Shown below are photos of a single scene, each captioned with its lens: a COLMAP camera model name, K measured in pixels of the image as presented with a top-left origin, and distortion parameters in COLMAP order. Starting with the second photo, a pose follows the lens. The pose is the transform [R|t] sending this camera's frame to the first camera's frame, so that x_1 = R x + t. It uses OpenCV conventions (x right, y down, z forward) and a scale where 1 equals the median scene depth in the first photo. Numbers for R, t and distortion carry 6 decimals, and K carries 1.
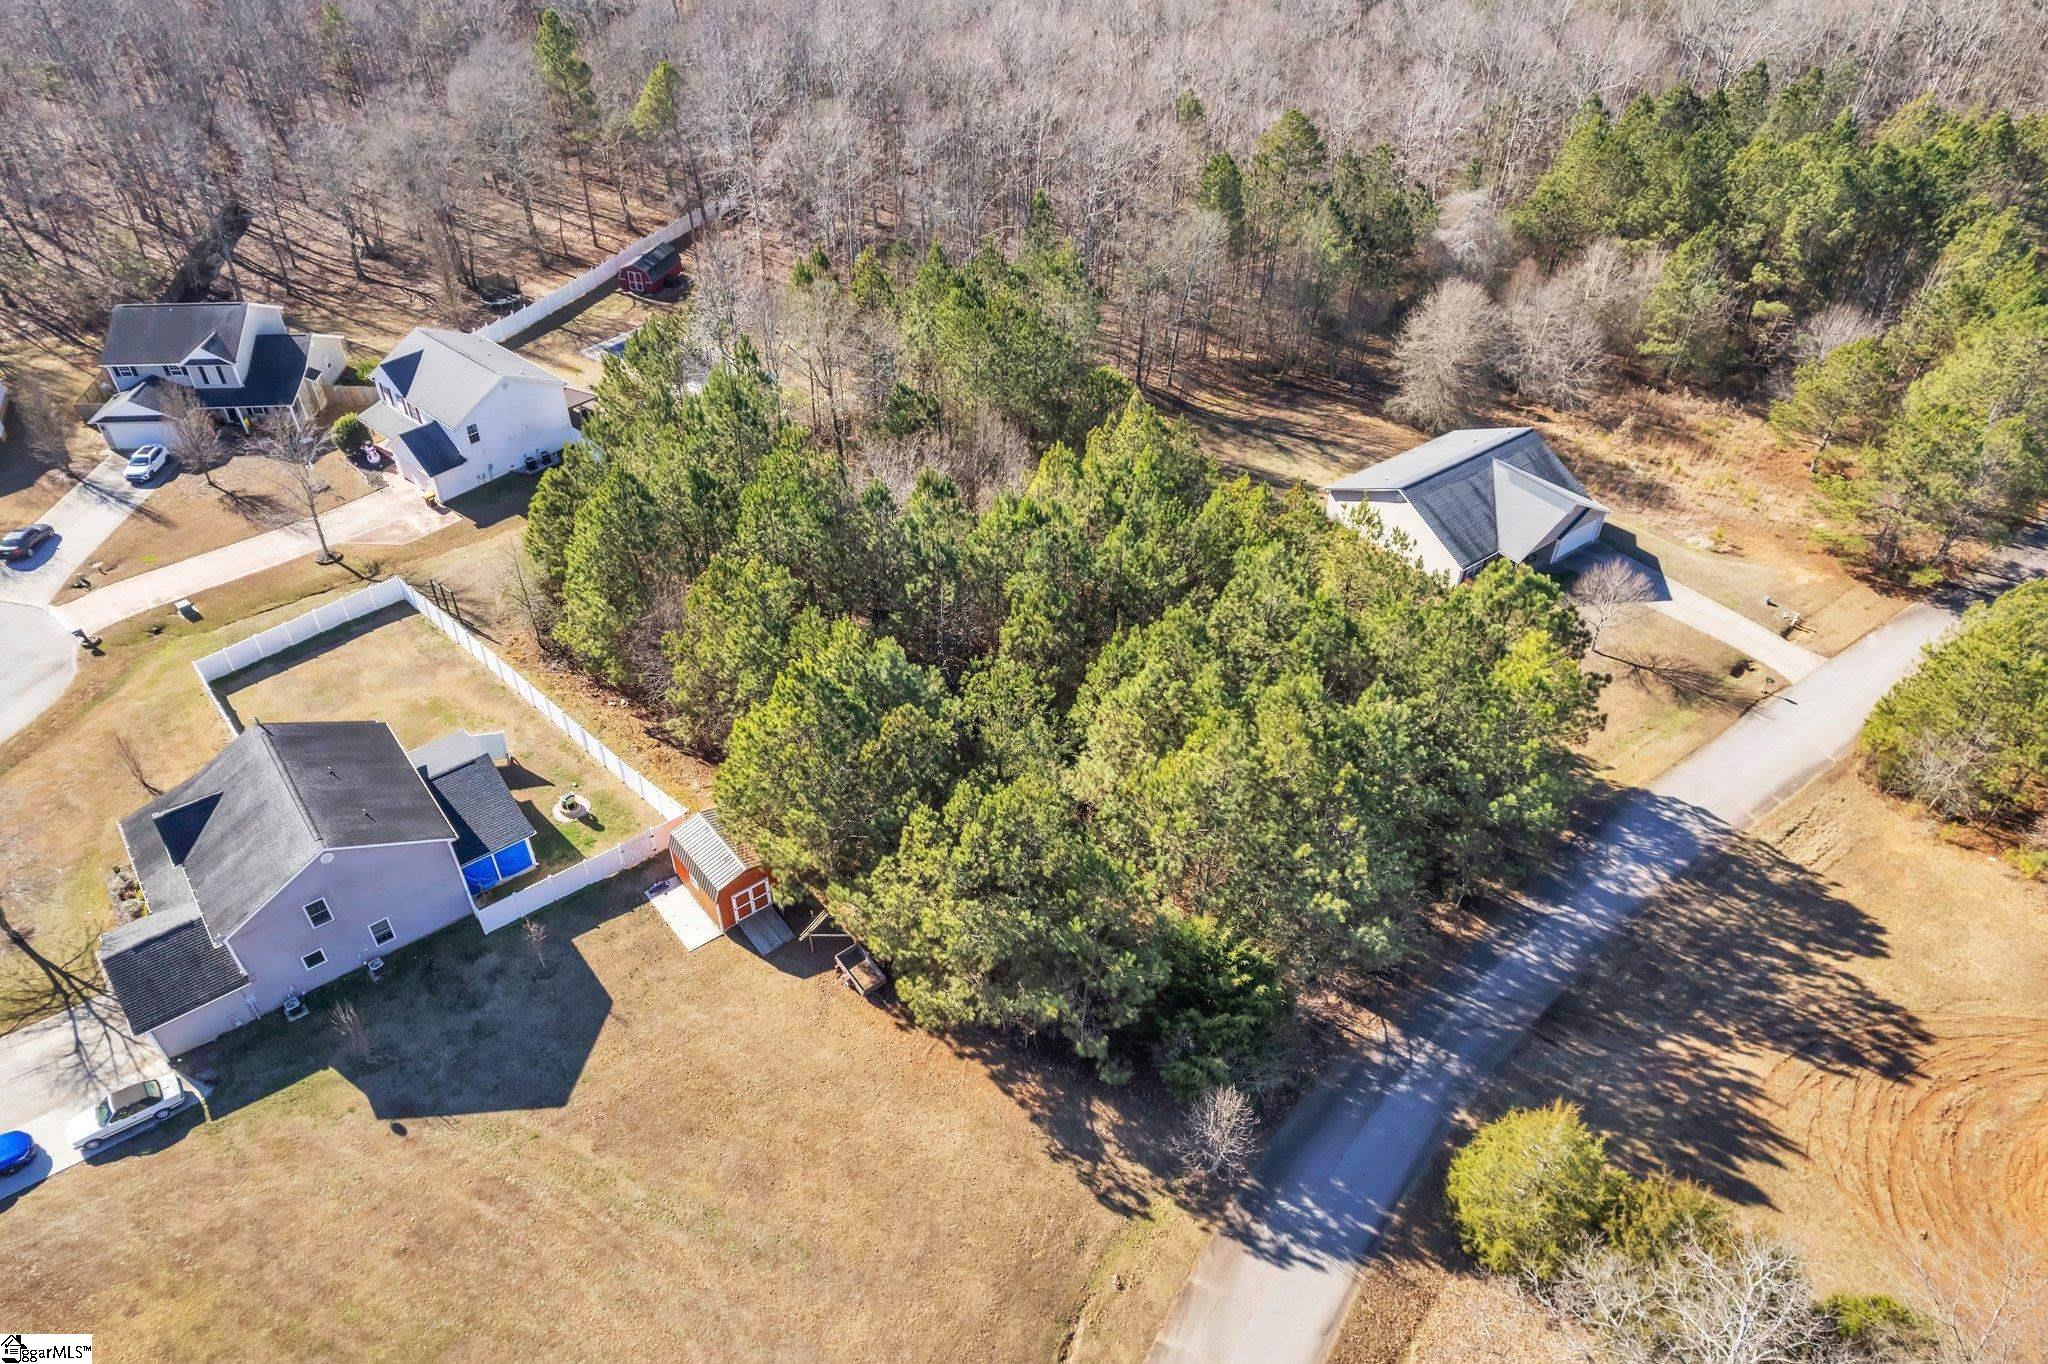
lens RADIAL K [[1372.4, 0, 1037.9], [0, 1372.4, 634.3], [0, 0, 1]] dist [-0.073118, 0.061647]
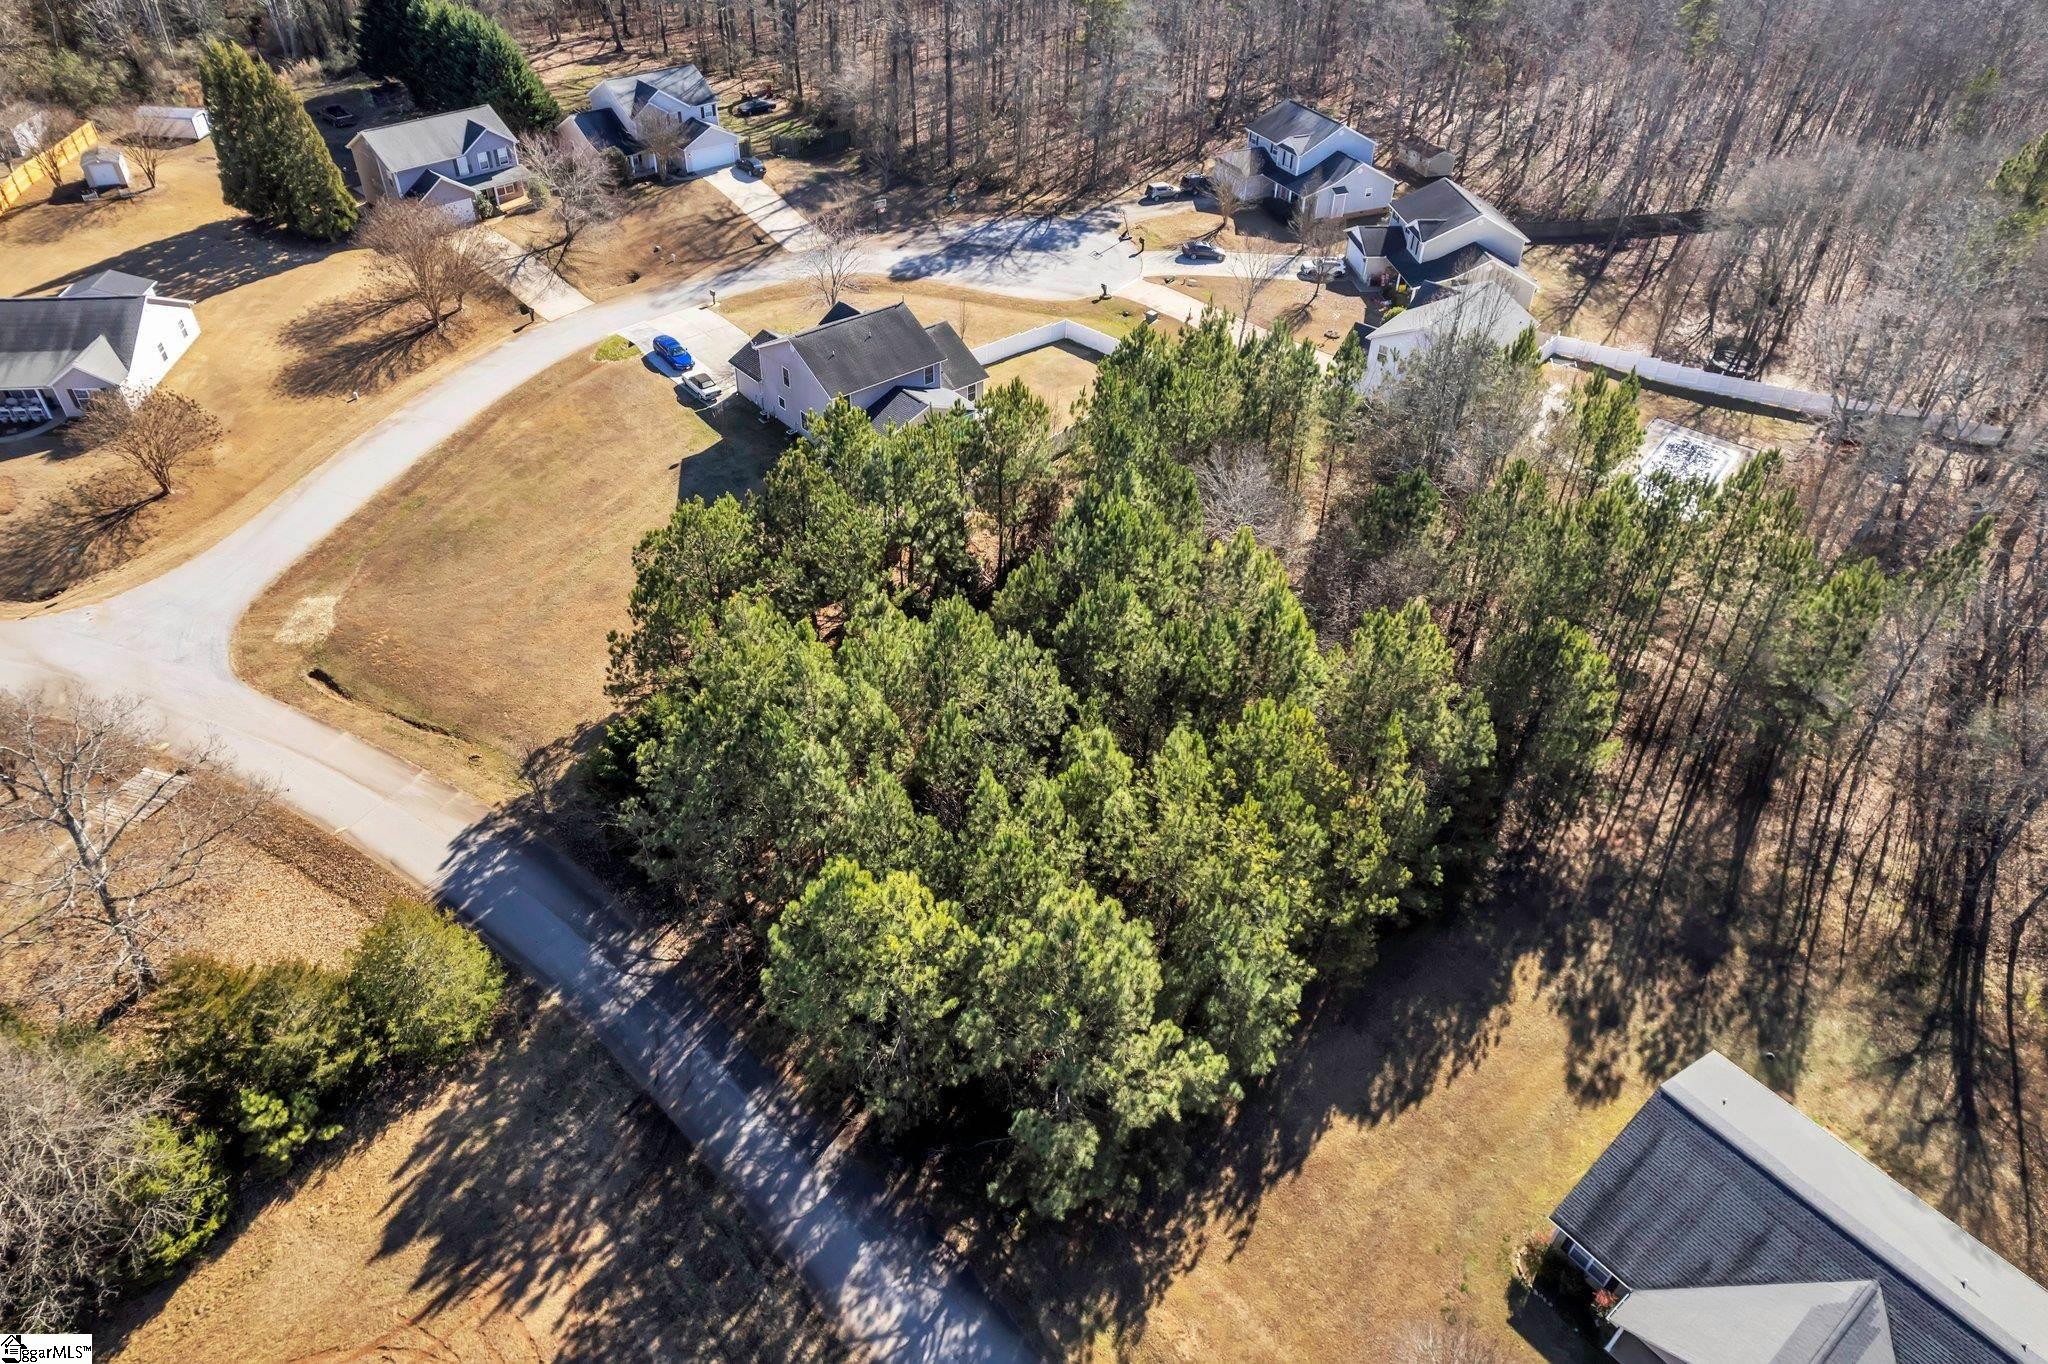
lens RADIAL K [[1376.4, 0, 1060.3], [0, 1376.4, 586.4], [0, 0, 1]] dist [-0.057739, 0.001832]
pose [[0.040768, 0.568169, -0.821902, 0.819801], [-0.625586, 0.655915, 0.422394, -0.443523], [0.779089, 0.496950, 0.382179, 0.599120]]
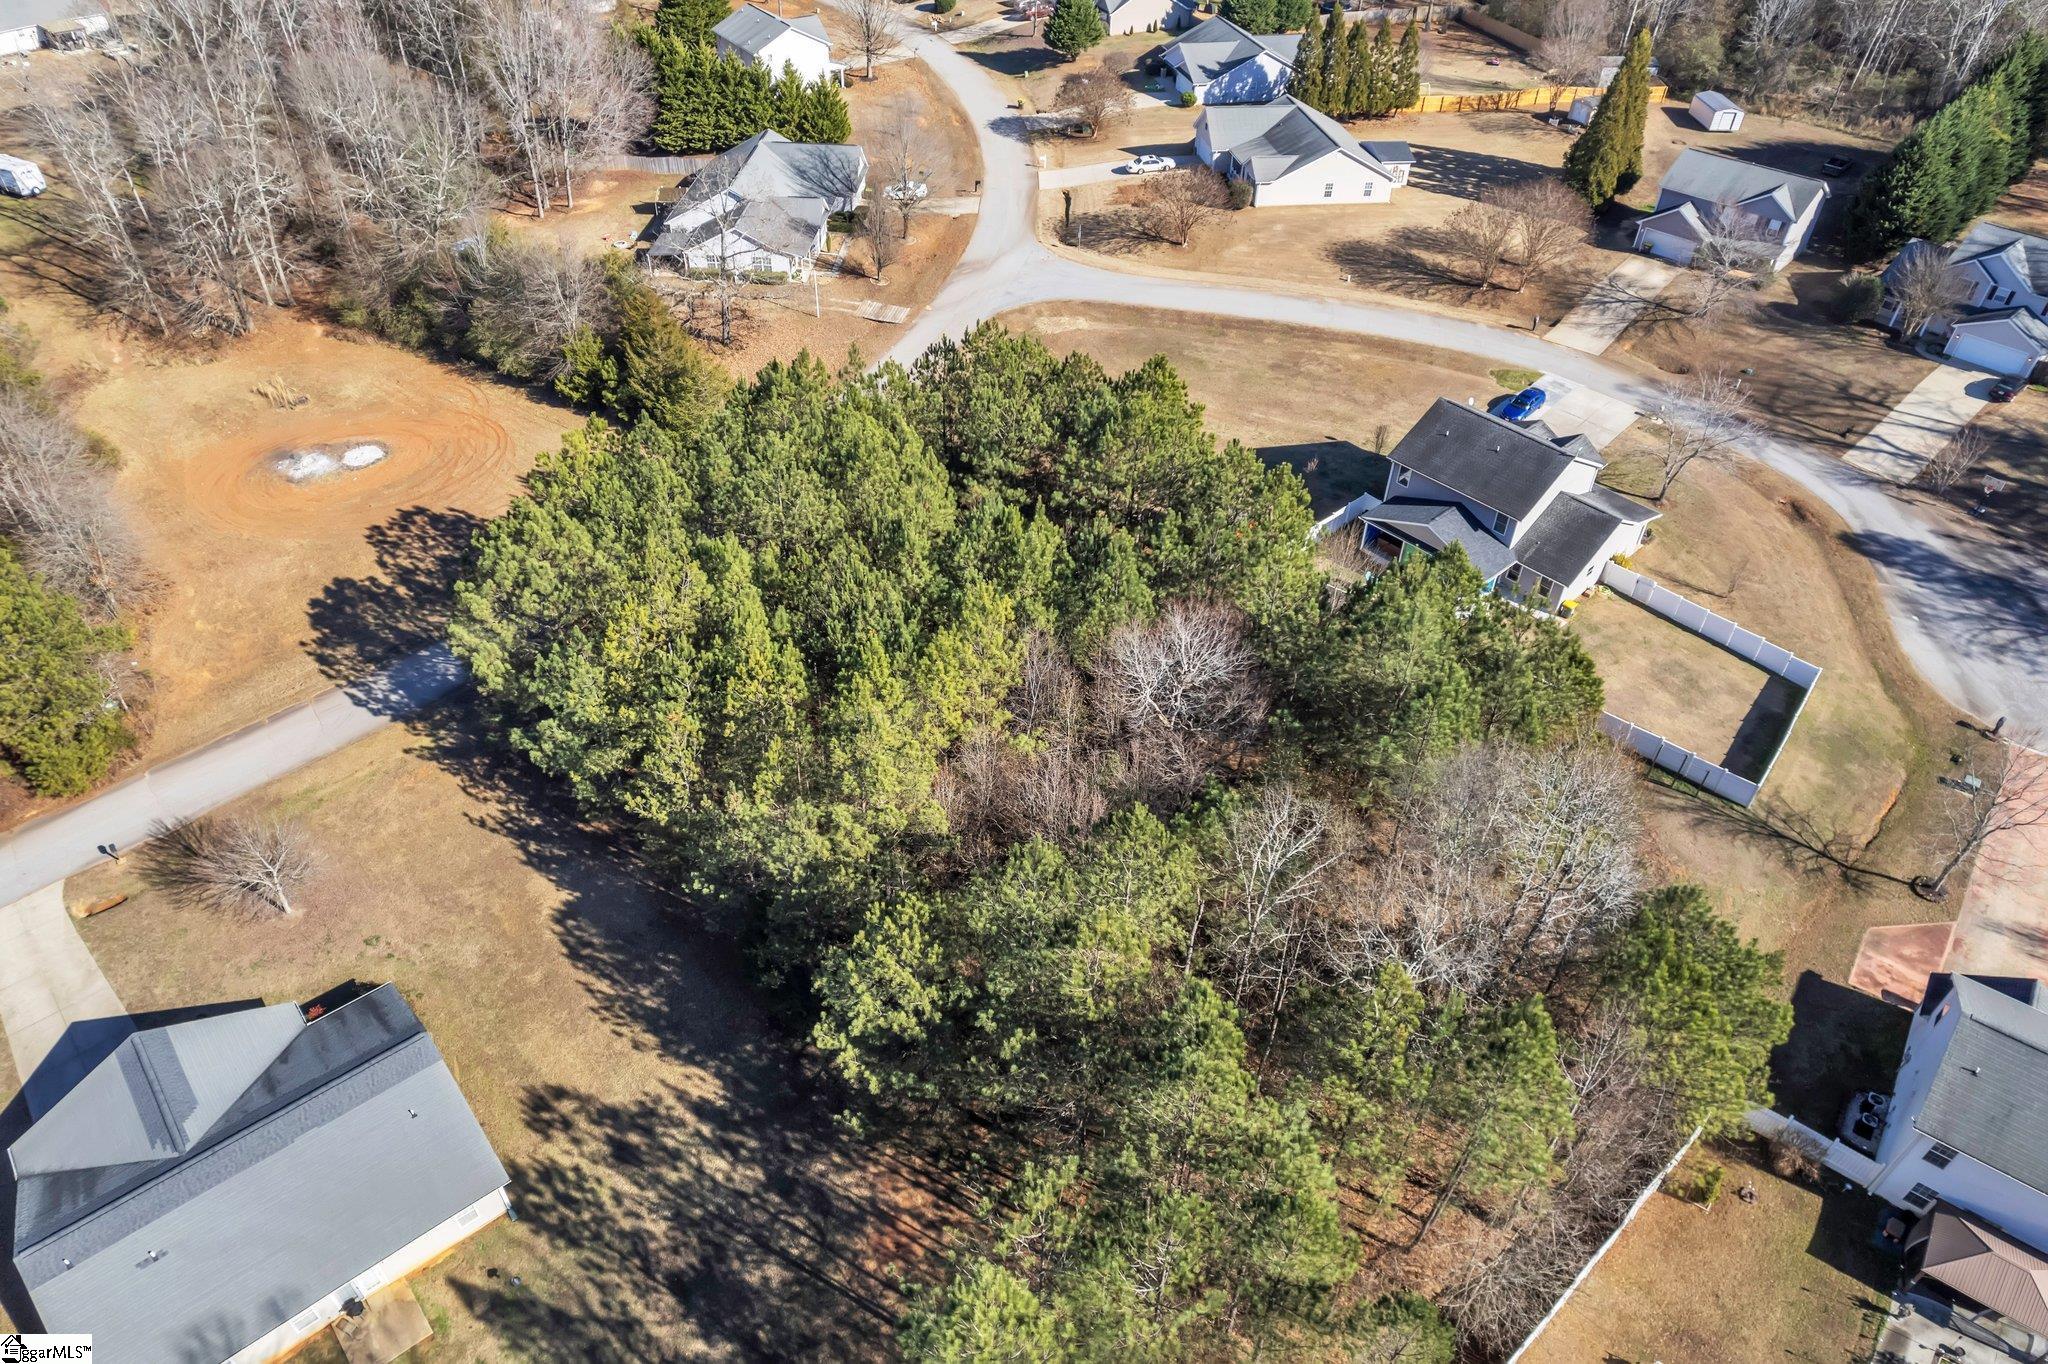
lens RADIAL K [[1373.5, 0, 1012.8], [0, 1373.5, 657.7], [0, 0, 1]] dist [-0.067529, 0.057884]
pose [[-0.997360, 0.005032, -0.072443, 0.065144], [-0.069142, 0.239145, 0.968519, -0.984922], [0.022198, 0.970971, -0.238166, 1.300167]]
